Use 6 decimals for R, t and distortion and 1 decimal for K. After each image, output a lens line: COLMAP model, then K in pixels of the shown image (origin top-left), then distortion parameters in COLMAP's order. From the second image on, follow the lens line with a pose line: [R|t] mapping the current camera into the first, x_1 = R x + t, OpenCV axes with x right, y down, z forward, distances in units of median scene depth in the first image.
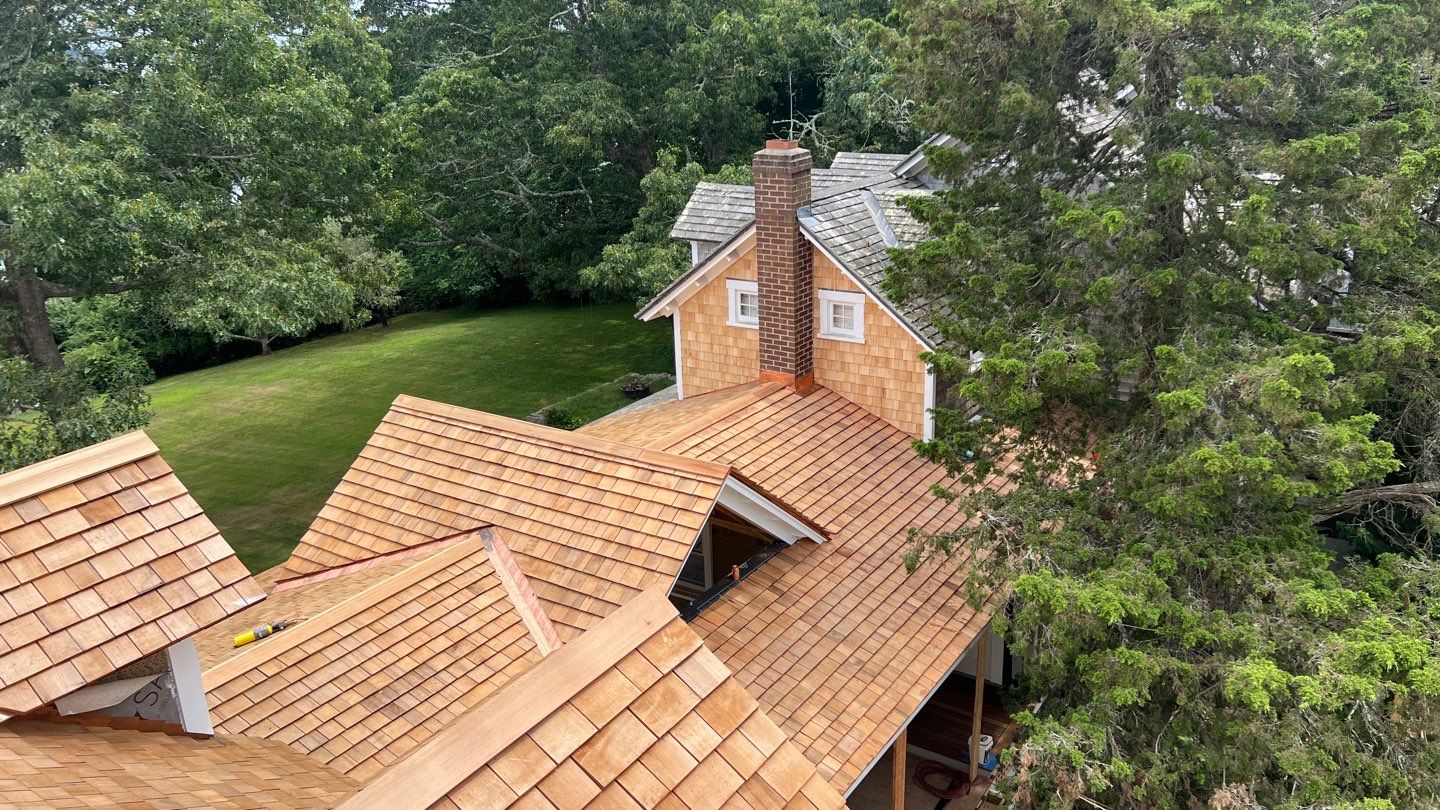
lens RADIAL K [[1083.6, 0, 765.8], [0, 1083.6, 405.3], [0, 0, 1]] dist [0.066174, -0.087506]
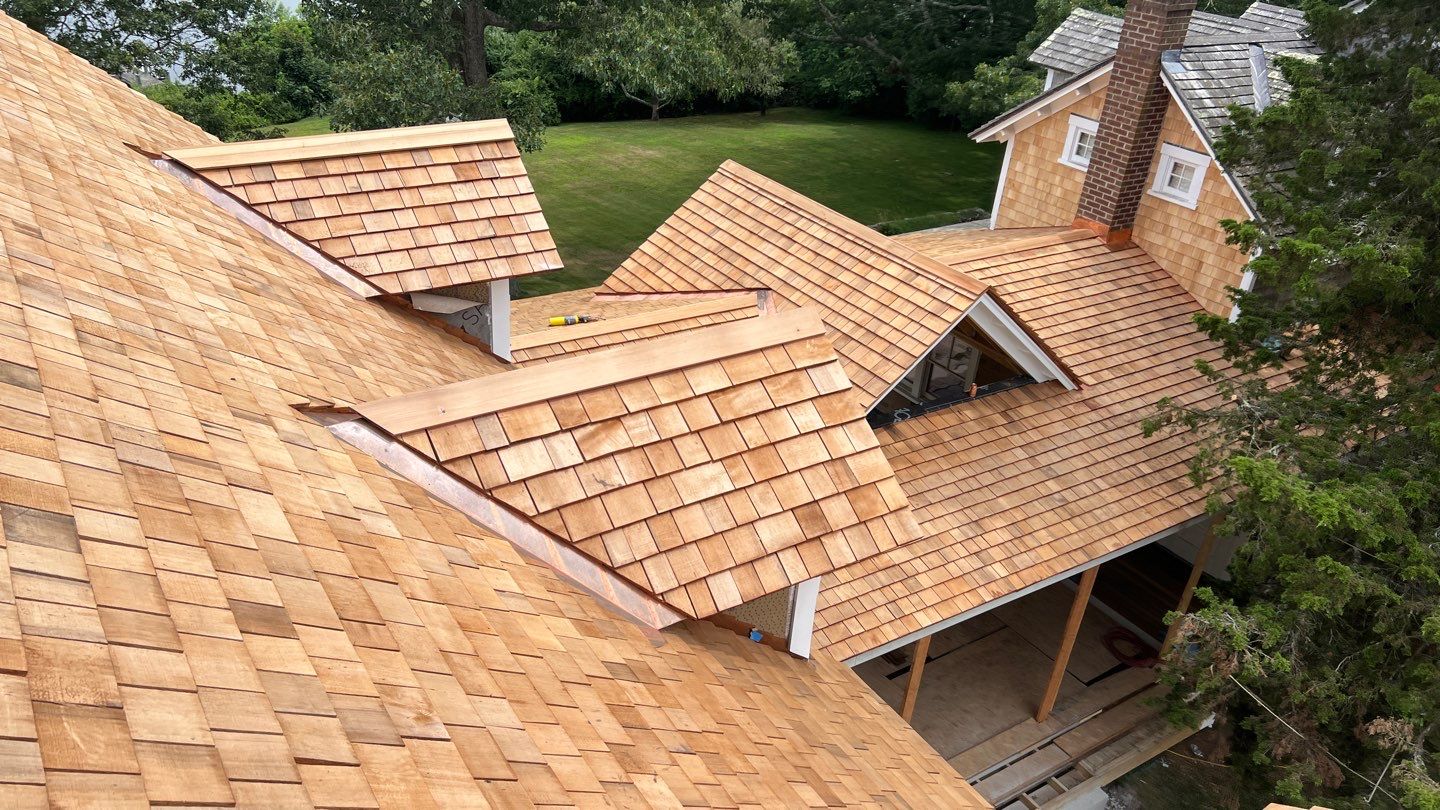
lens RADIAL K [[1083.6, 0, 708.9], [0, 1083.6, 416.4], [0, 0, 1]] dist [0.066174, -0.087506]
pose [[0.908239, 0.279753, -0.311190, 0.072219], [-0.223962, 0.953173, 0.203229, 0.020682], [0.353472, -0.114886, 0.928364, -0.073210]]
